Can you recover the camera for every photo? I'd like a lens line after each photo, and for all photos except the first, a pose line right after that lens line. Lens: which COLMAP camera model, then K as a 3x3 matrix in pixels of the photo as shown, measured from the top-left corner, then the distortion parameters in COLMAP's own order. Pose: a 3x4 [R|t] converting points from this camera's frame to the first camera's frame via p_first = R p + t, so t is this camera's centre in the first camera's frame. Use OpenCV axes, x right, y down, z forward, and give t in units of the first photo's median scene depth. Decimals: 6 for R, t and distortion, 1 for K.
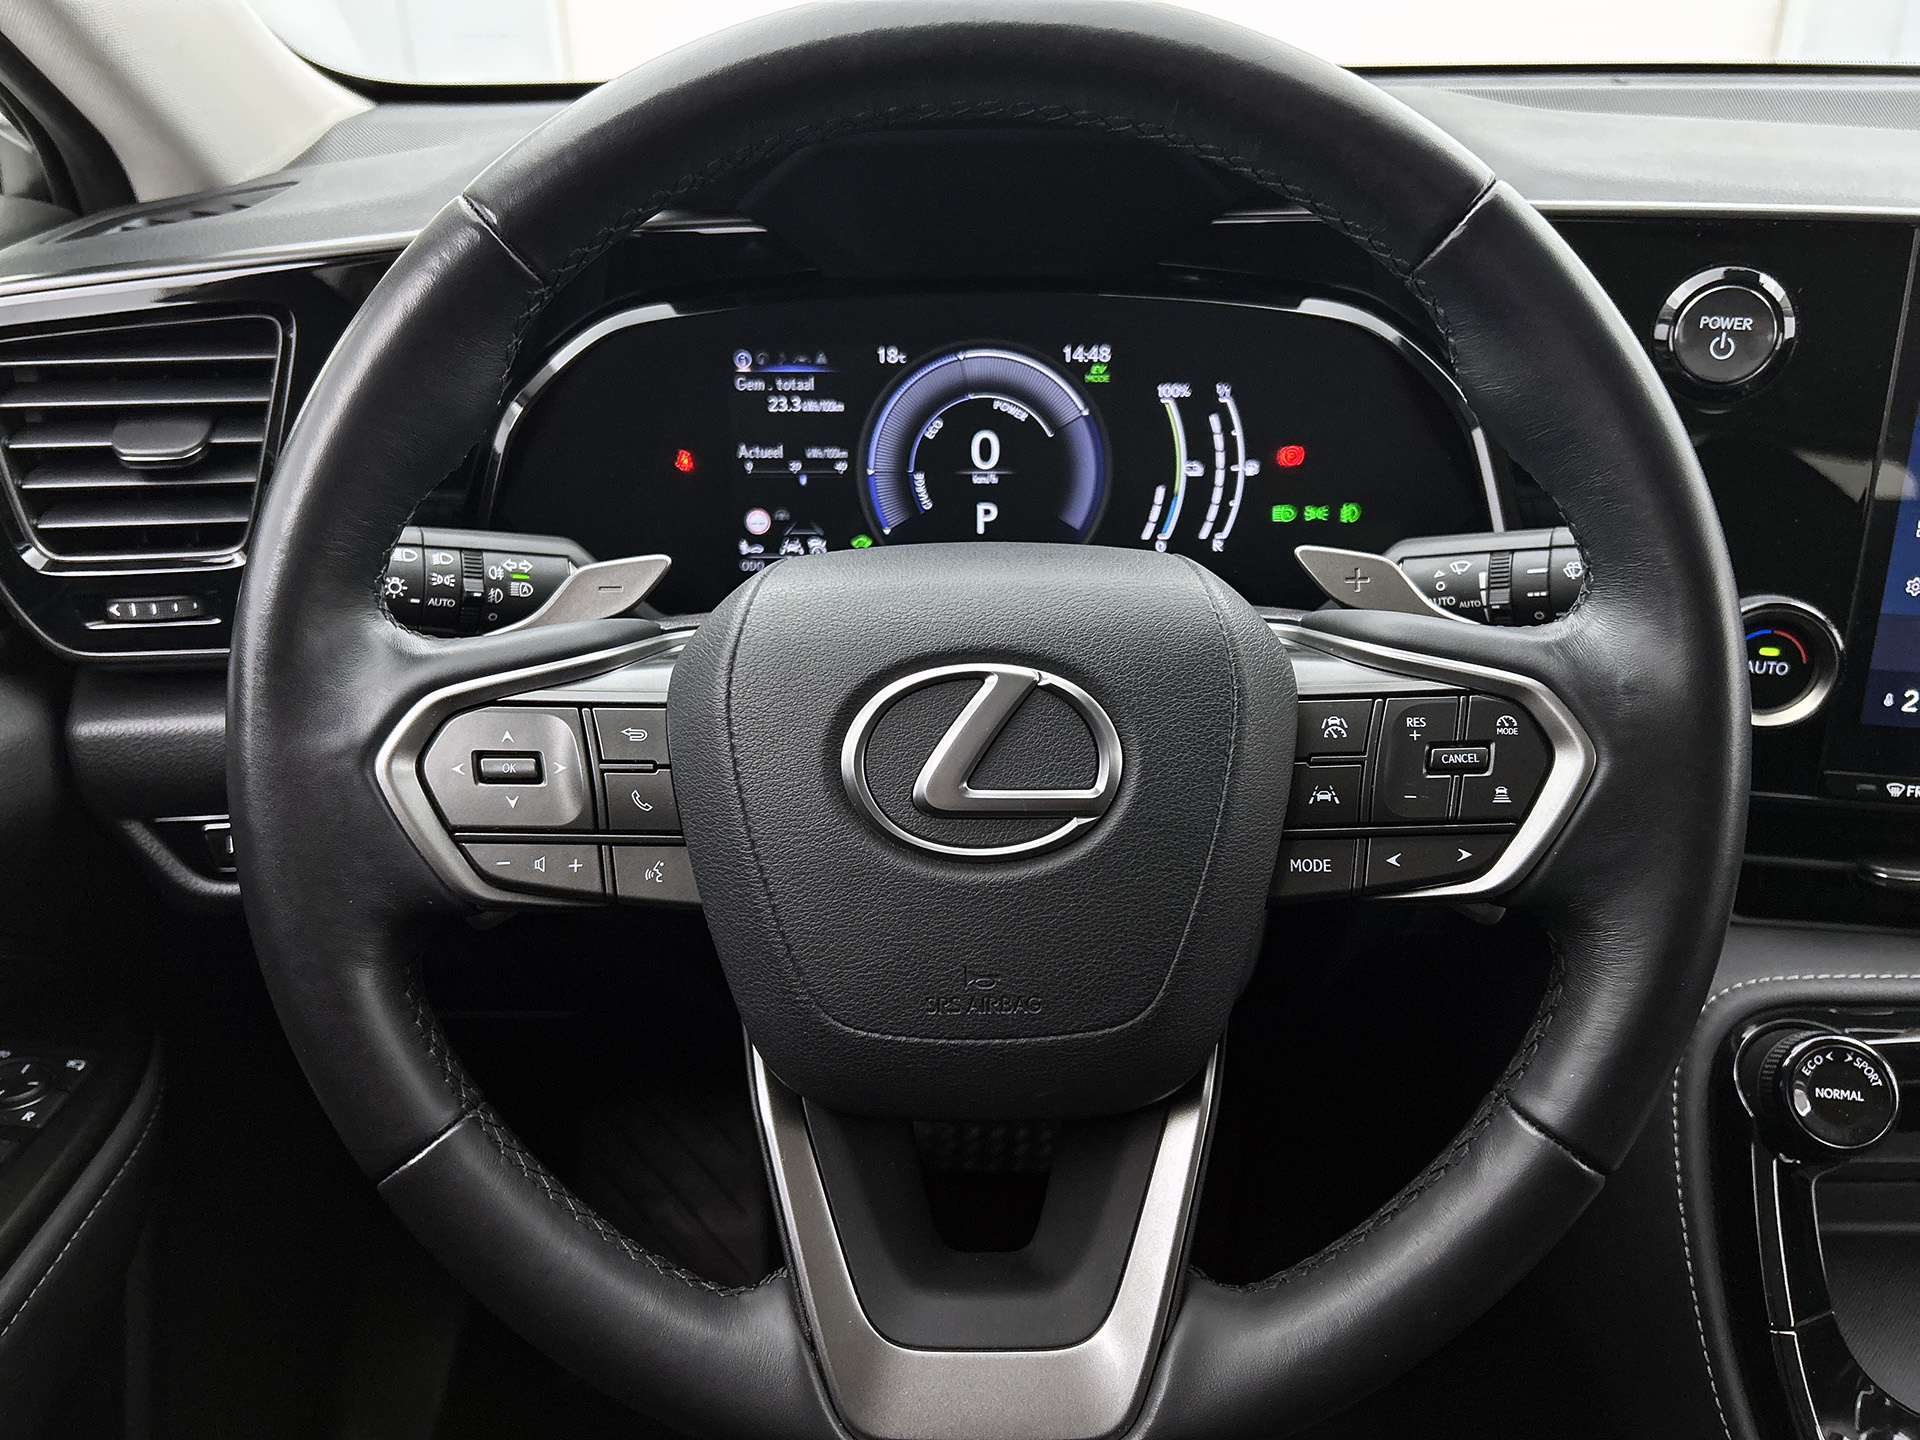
lens RADIAL K [[1531.9, 0, 991.7], [0, 1531.9, 713.4], [0, 0, 1]] dist [0.151413, -0.228658]
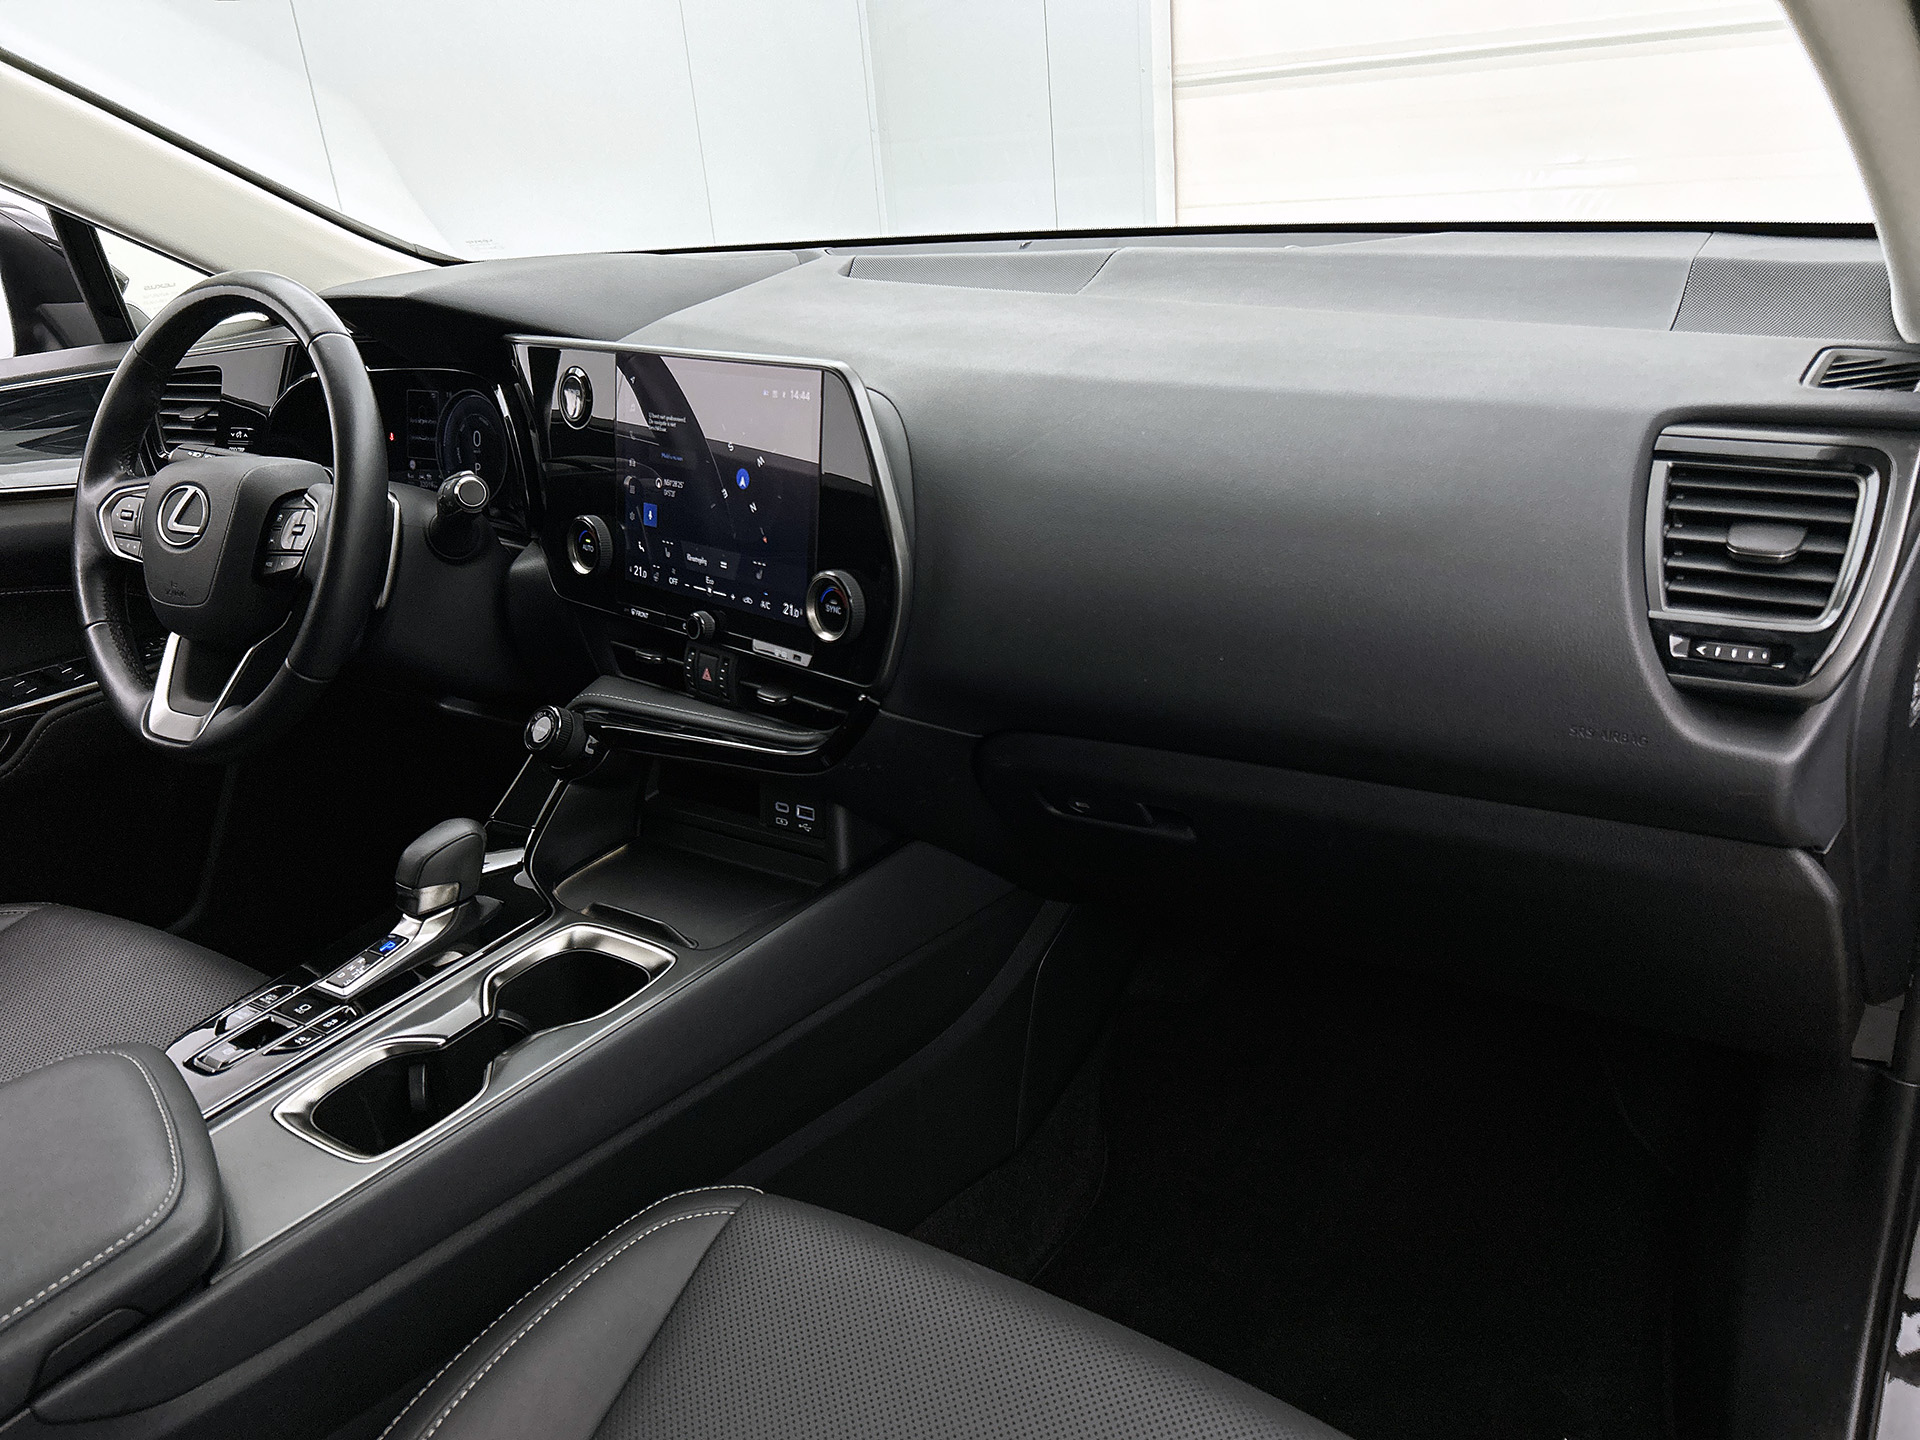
lens RADIAL K [[1451.1, 0, 960.2], [0, 1451.1, 731.5], [0, 0, 1]] dist [0.097522, -0.088222]
pose [[0.825226, 0.156727, -0.542622, 2.486498], [-0.163501, 0.985882, 0.036102, 0.078086], [0.540619, 0.058926, 0.839201, -0.513323]]
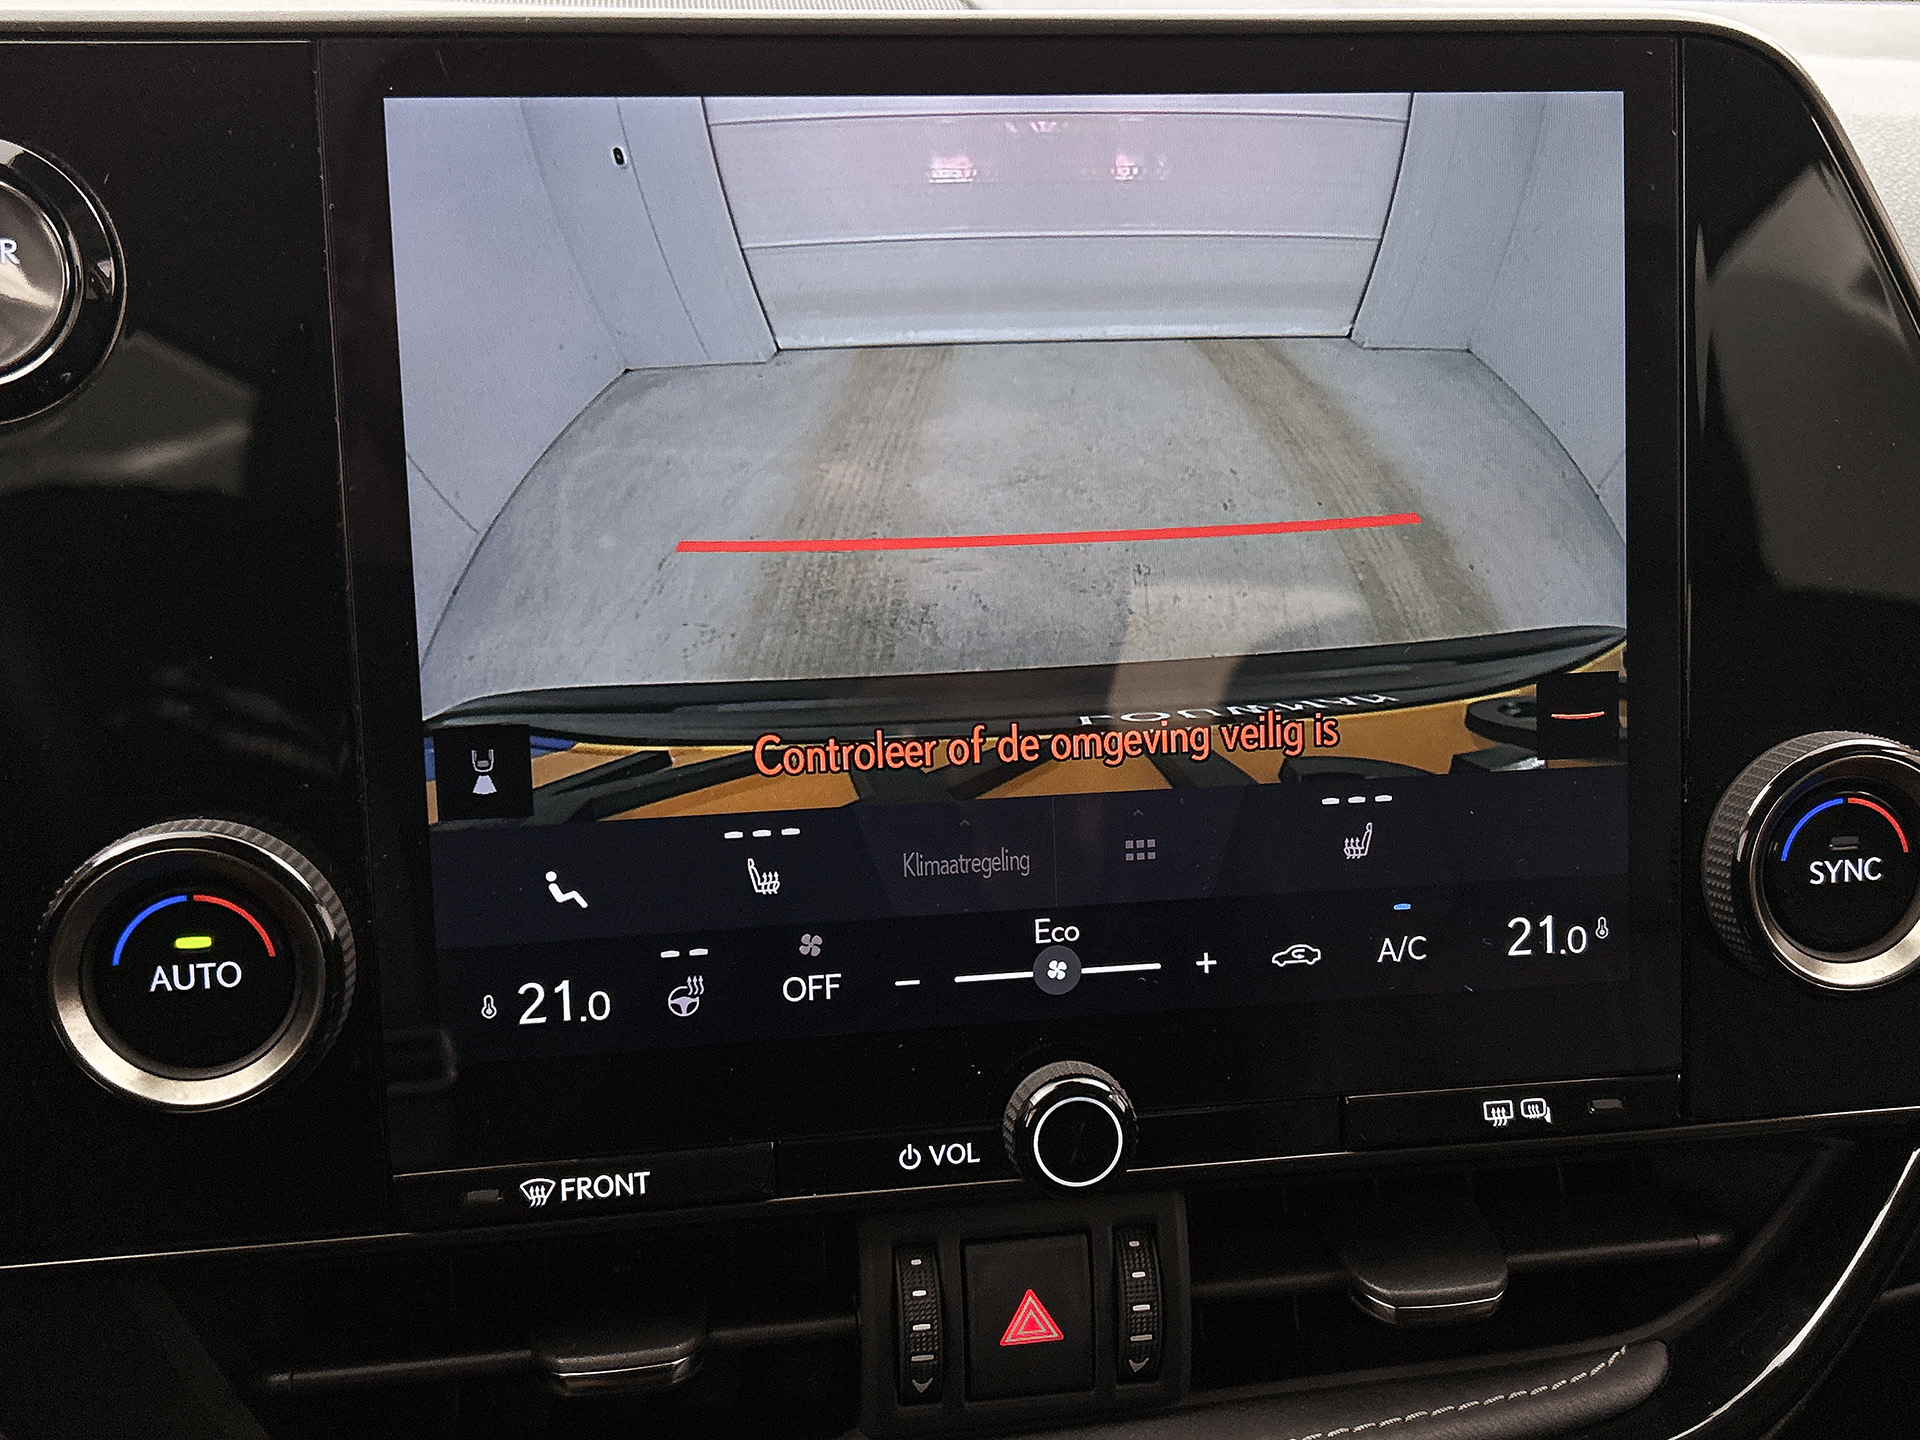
lens RADIAL K [[2011.0, 0, 960.0], [0, 2011.0, 720.0], [0, 0, 1]] dist [0.180535, -0.566899]
pose [[0.950409, -0.099601, 0.294624, 0.641177], [0.141403, 0.982141, -0.124117, 0.003326], [-0.277000, 0.159623, 0.947519, 0.430346]]
